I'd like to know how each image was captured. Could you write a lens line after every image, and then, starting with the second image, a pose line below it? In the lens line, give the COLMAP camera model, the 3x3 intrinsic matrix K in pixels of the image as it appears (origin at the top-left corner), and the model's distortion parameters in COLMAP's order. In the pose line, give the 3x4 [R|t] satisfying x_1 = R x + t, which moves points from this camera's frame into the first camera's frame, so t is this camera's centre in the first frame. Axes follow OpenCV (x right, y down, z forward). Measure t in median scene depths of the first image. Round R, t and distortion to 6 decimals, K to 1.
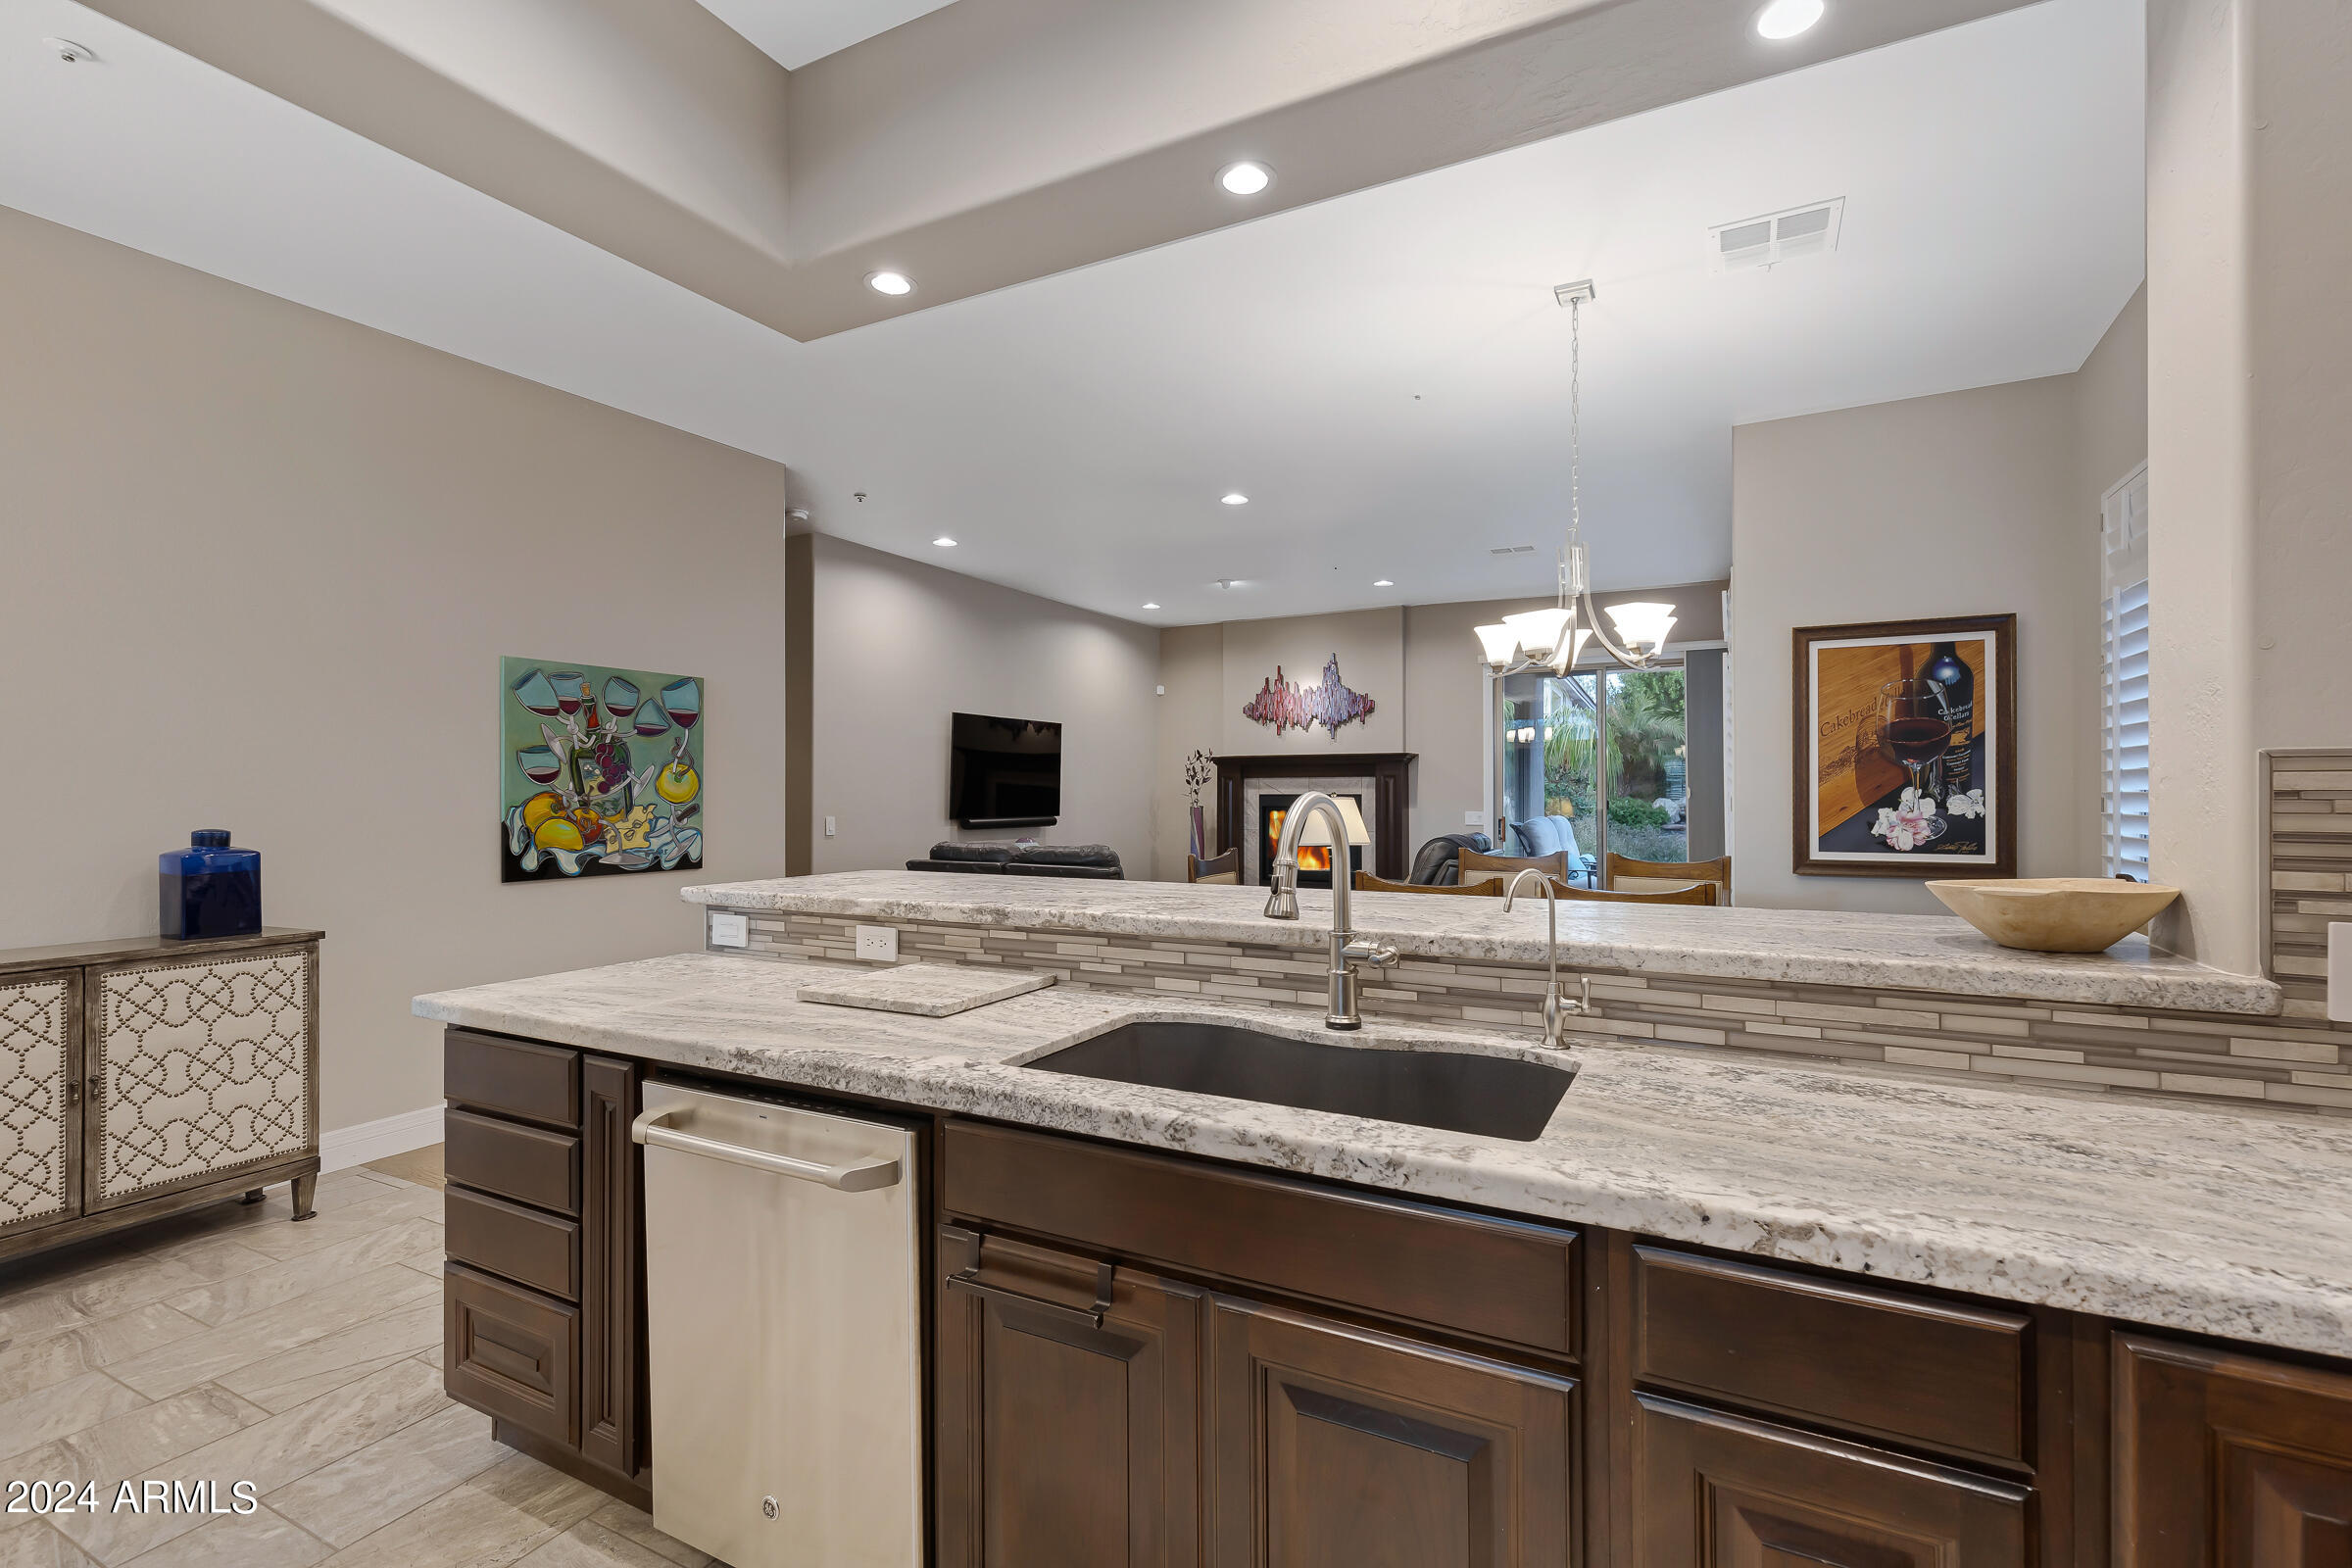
lens RADIAL K [[1077.6, 0, 1179.8], [0, 1077.6, 777.8], [0, 0, 1]] dist [0.017891, -0.004573]
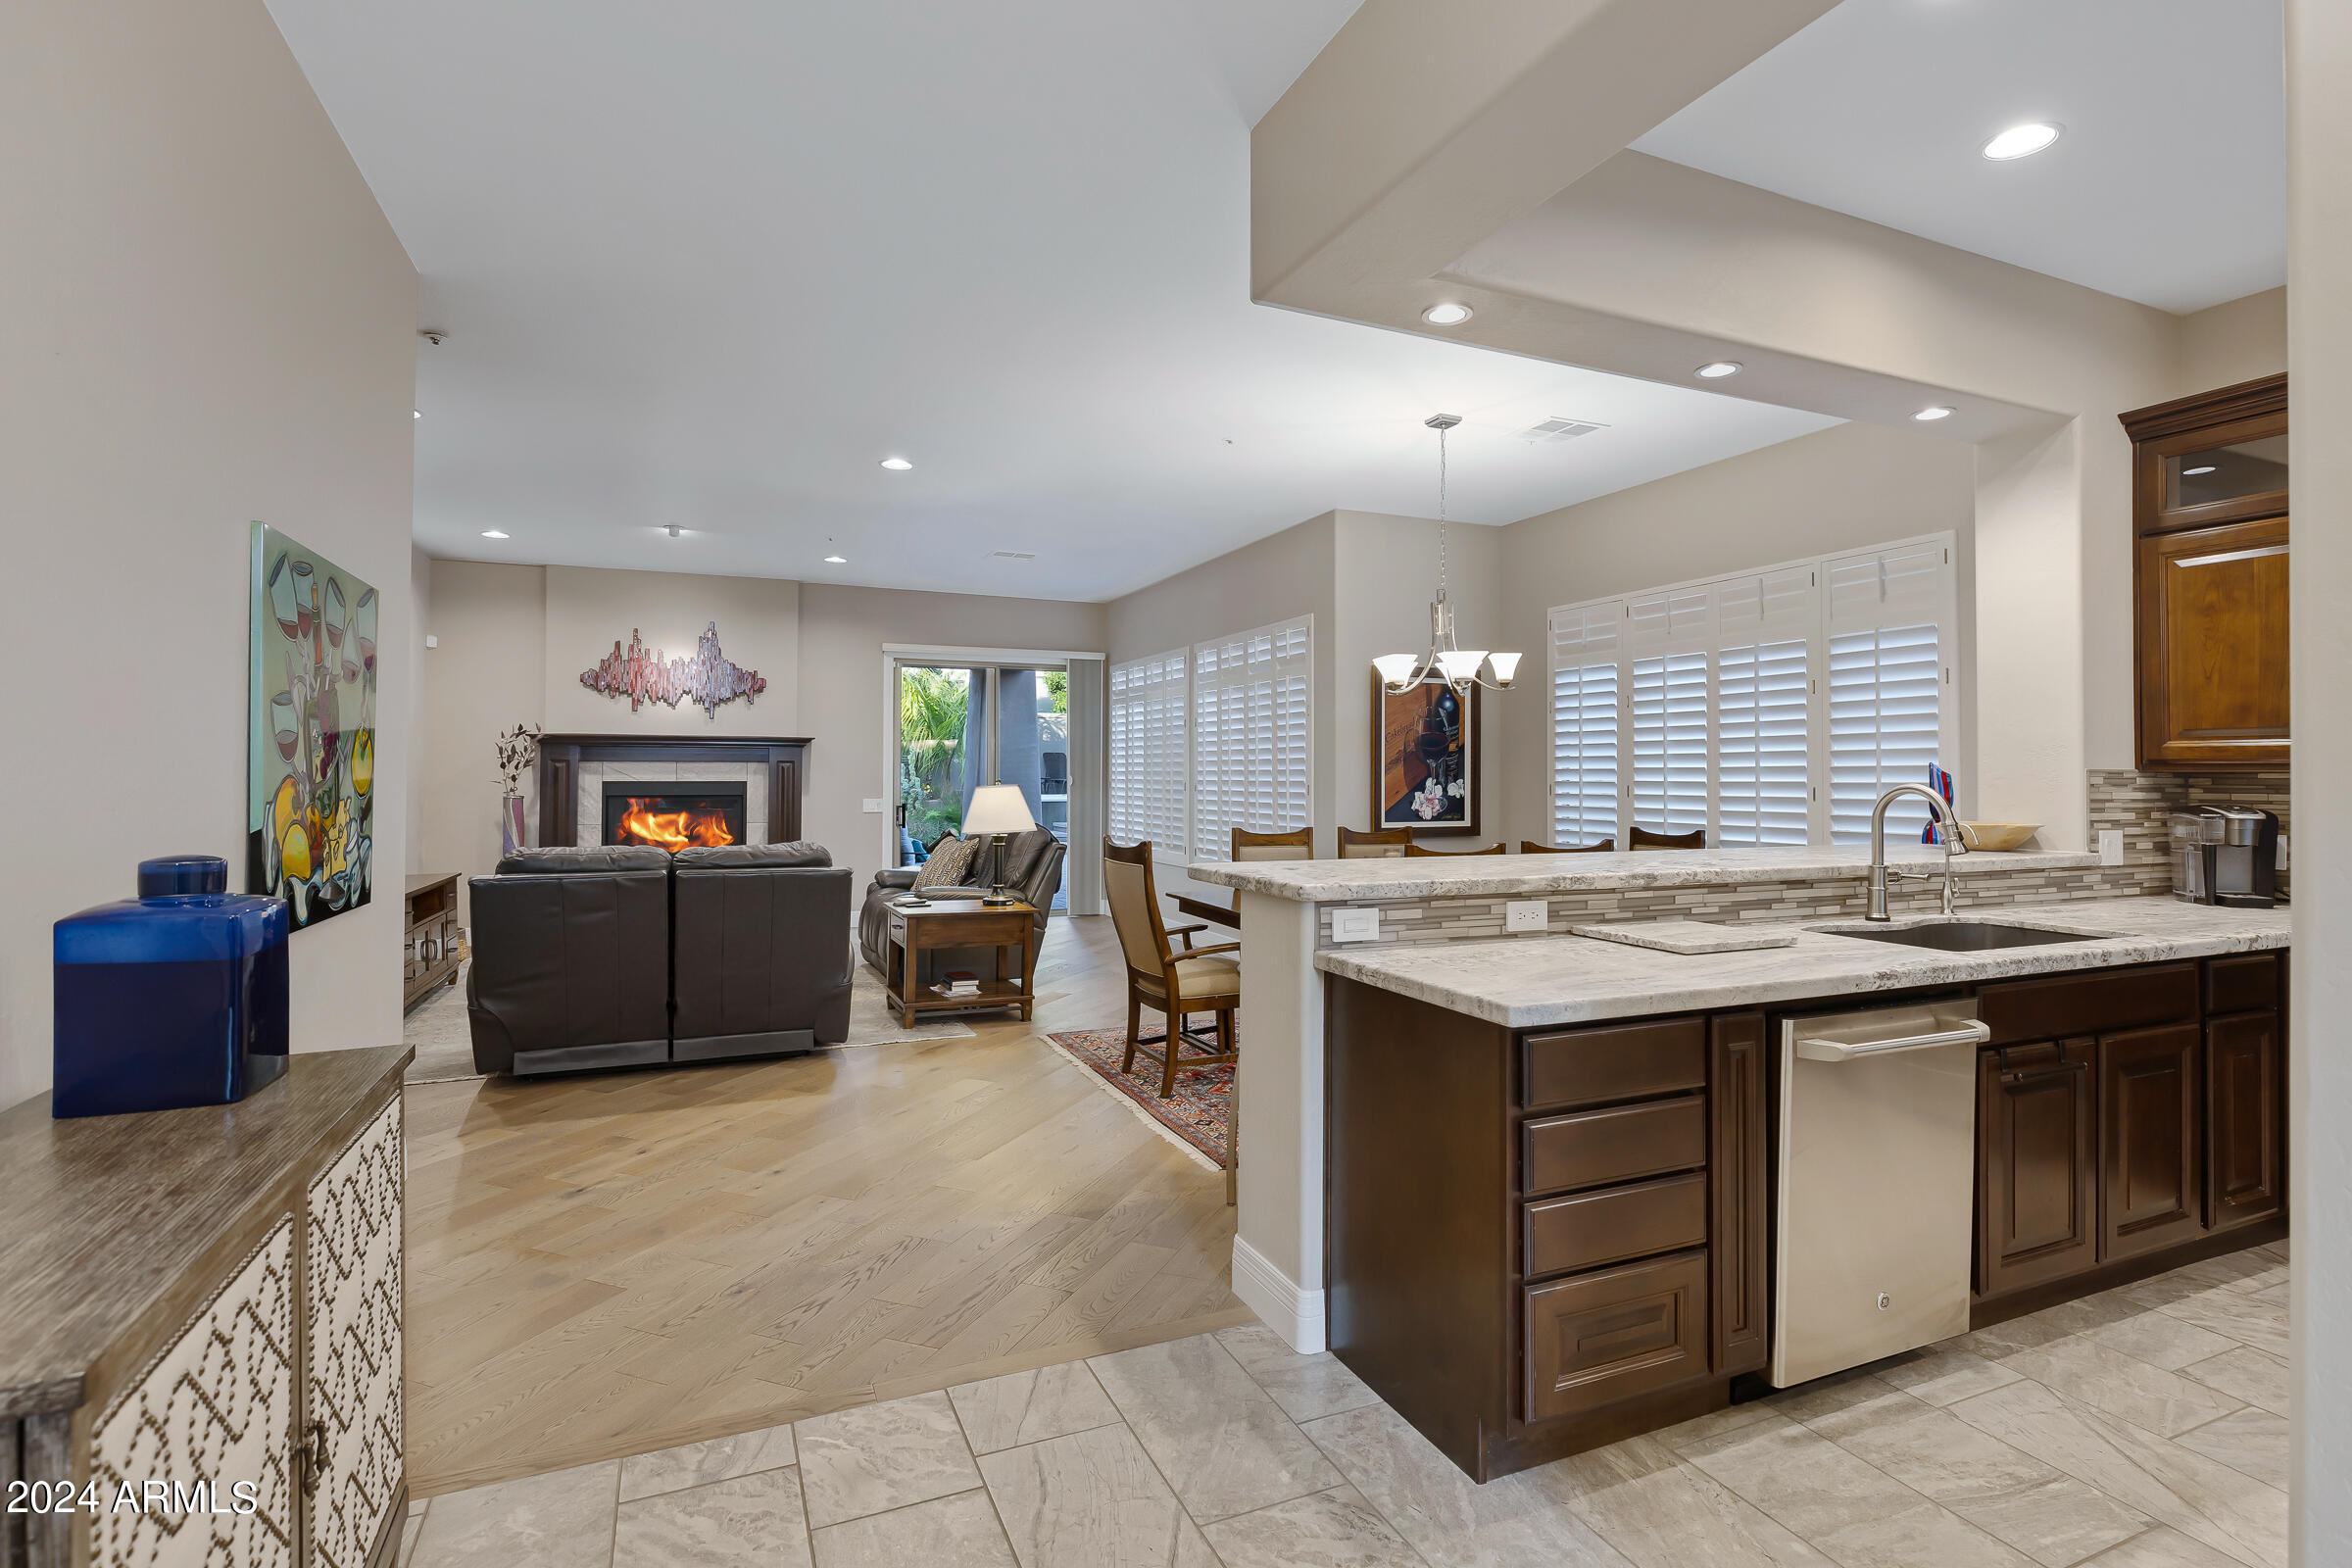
lens RADIAL K [[1077.6, 0, 1155.0], [0, 1077.6, 796.9], [0, 0, 1]] dist [0.017891, -0.004573]
pose [[0.622019, -0.008597, 0.782955, -0.795404], [-0.016079, 0.999589, 0.023750, 0.005195], [-0.782837, -0.027362, 0.621625, 0.345937]]
